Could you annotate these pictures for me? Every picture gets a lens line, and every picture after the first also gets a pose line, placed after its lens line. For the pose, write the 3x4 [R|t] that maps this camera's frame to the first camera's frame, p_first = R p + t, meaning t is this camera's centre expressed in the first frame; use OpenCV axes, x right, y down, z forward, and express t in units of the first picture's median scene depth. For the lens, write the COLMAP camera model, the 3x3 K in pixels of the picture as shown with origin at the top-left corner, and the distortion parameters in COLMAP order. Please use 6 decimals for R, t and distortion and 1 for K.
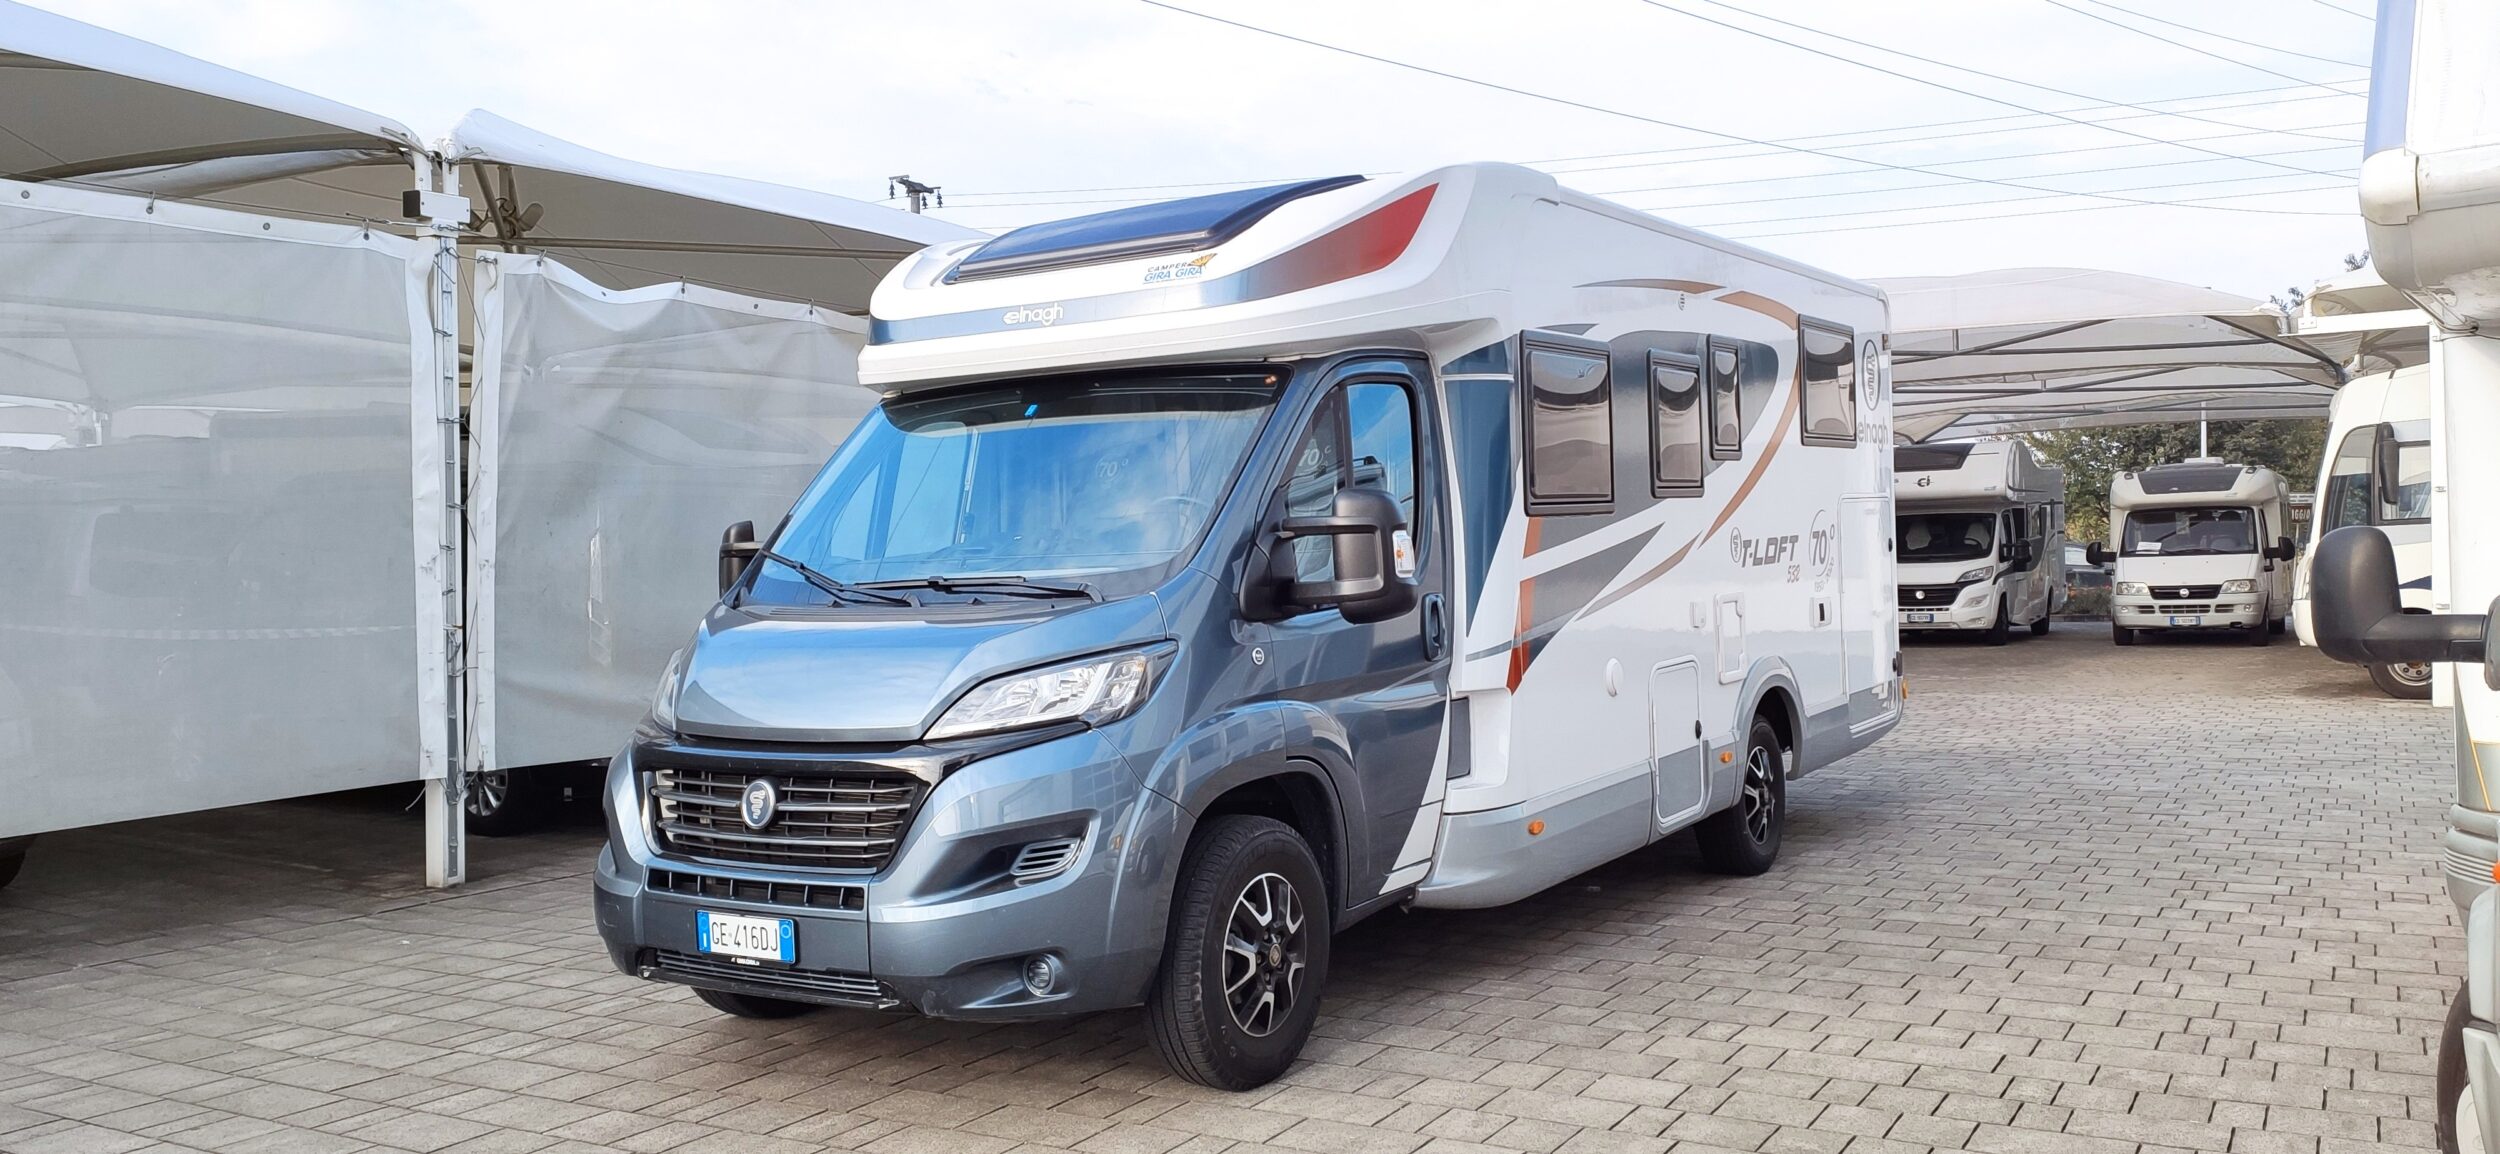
lens RADIAL K [[1843.9, 0, 1250.0], [0, 1843.9, 577.0], [0, 0, 1]] dist [0.038615, 0.000604]
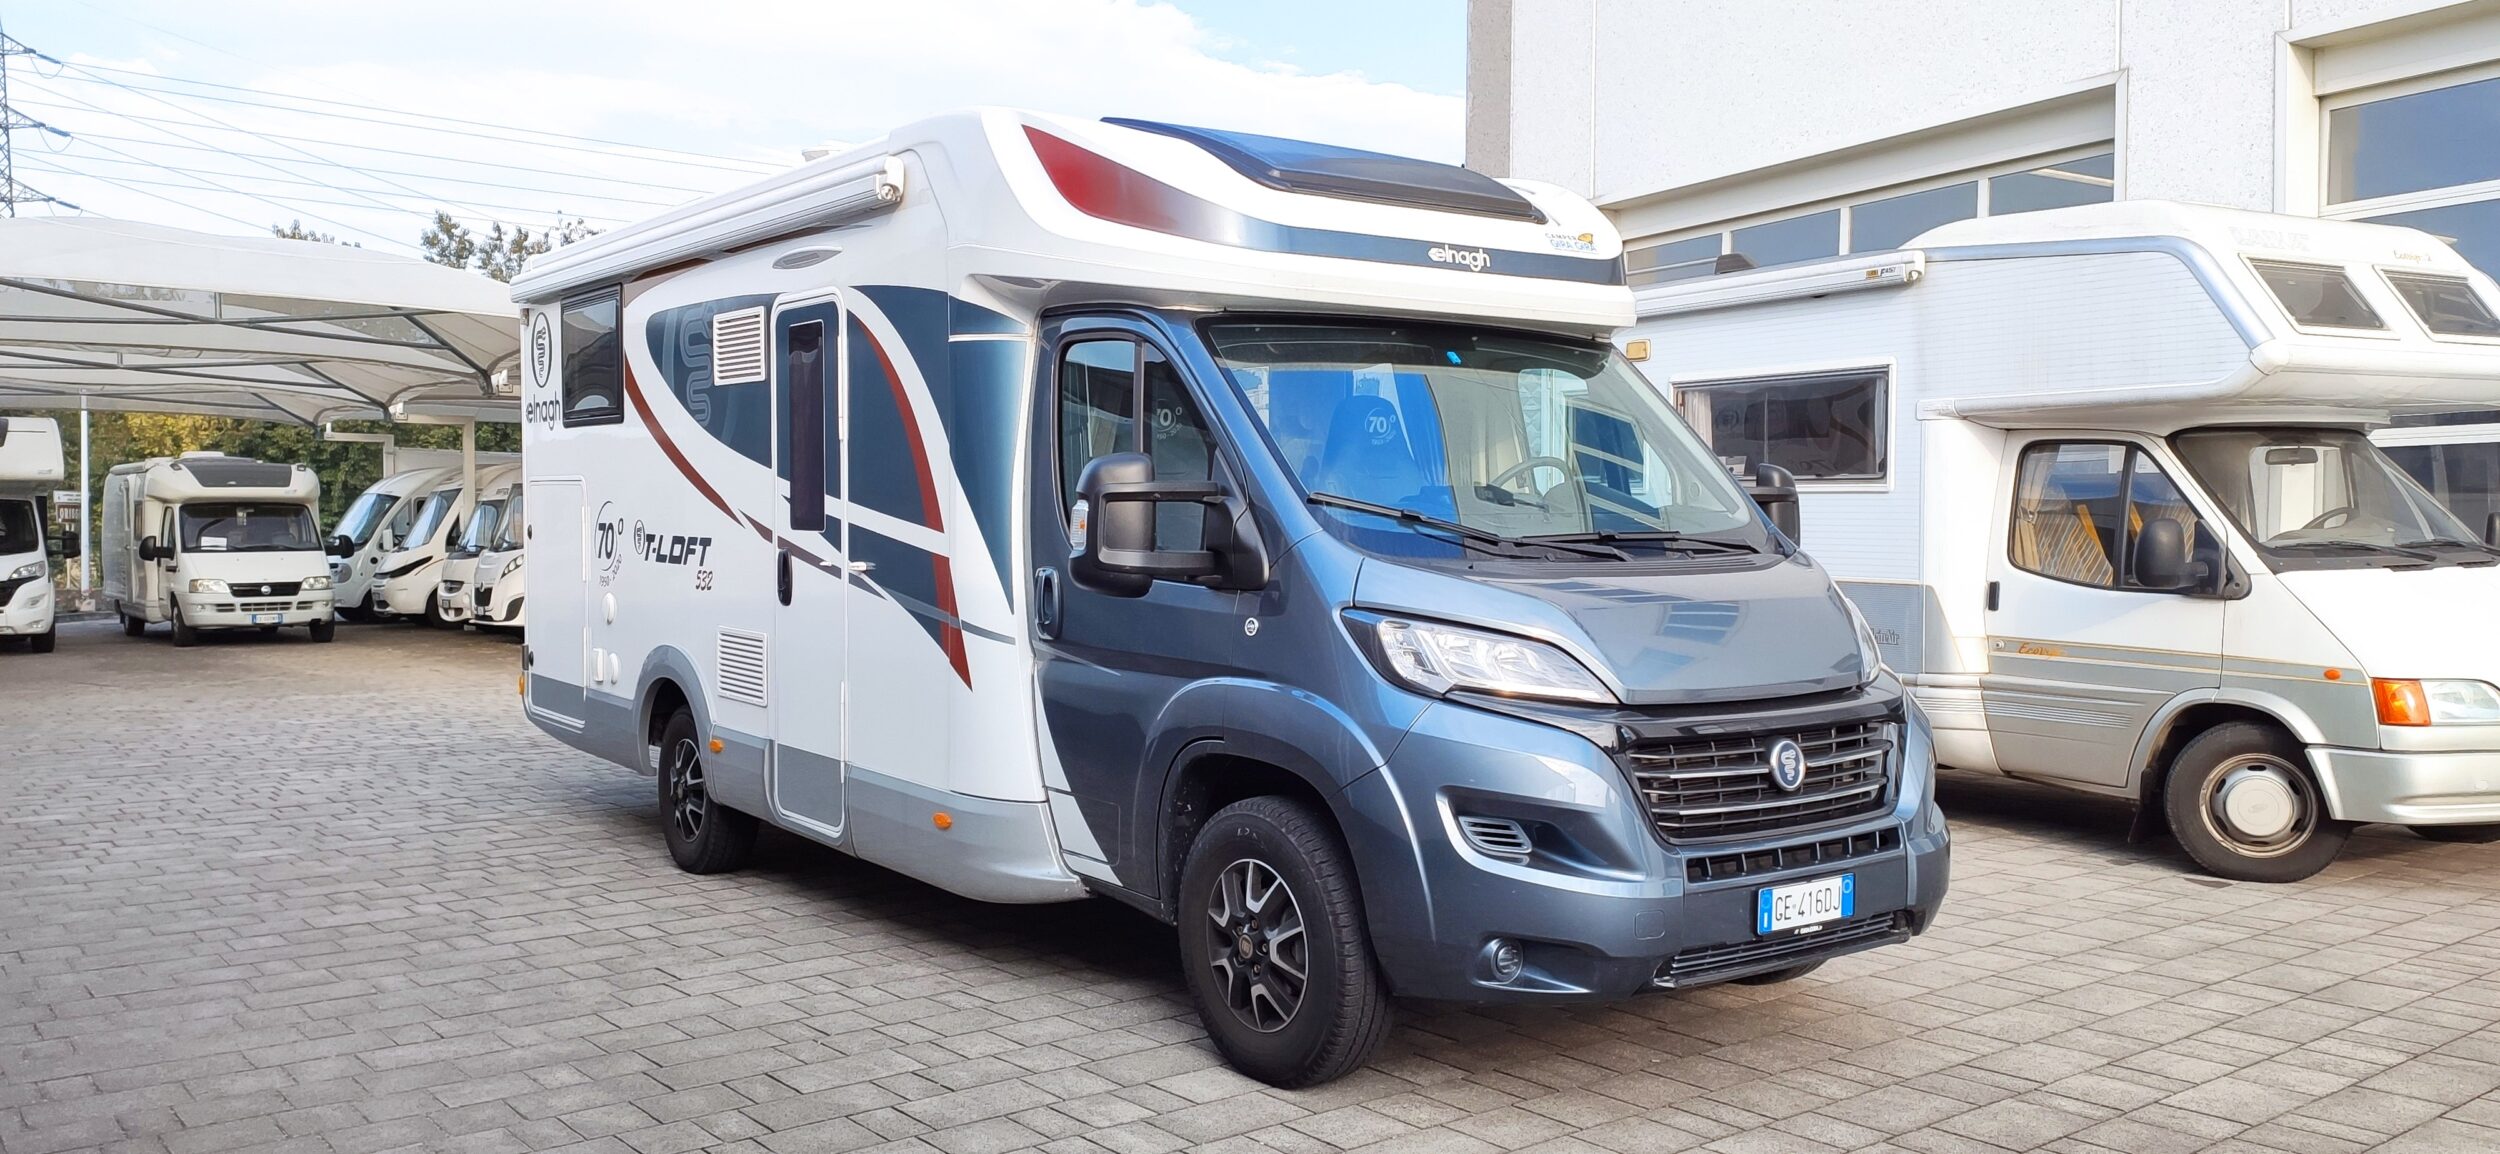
lens RADIAL K [[1886.9, 0, 1250.0], [0, 1886.9, 577.0], [0, 0, 1]] dist [-0.002754, -0.002081]
pose [[0.388766, 0.000322, 0.921336, -0.206270], [0.002522, 0.999996, -0.001414, 0.004388], [-0.921333, 0.002874, 0.388764, 0.143340]]
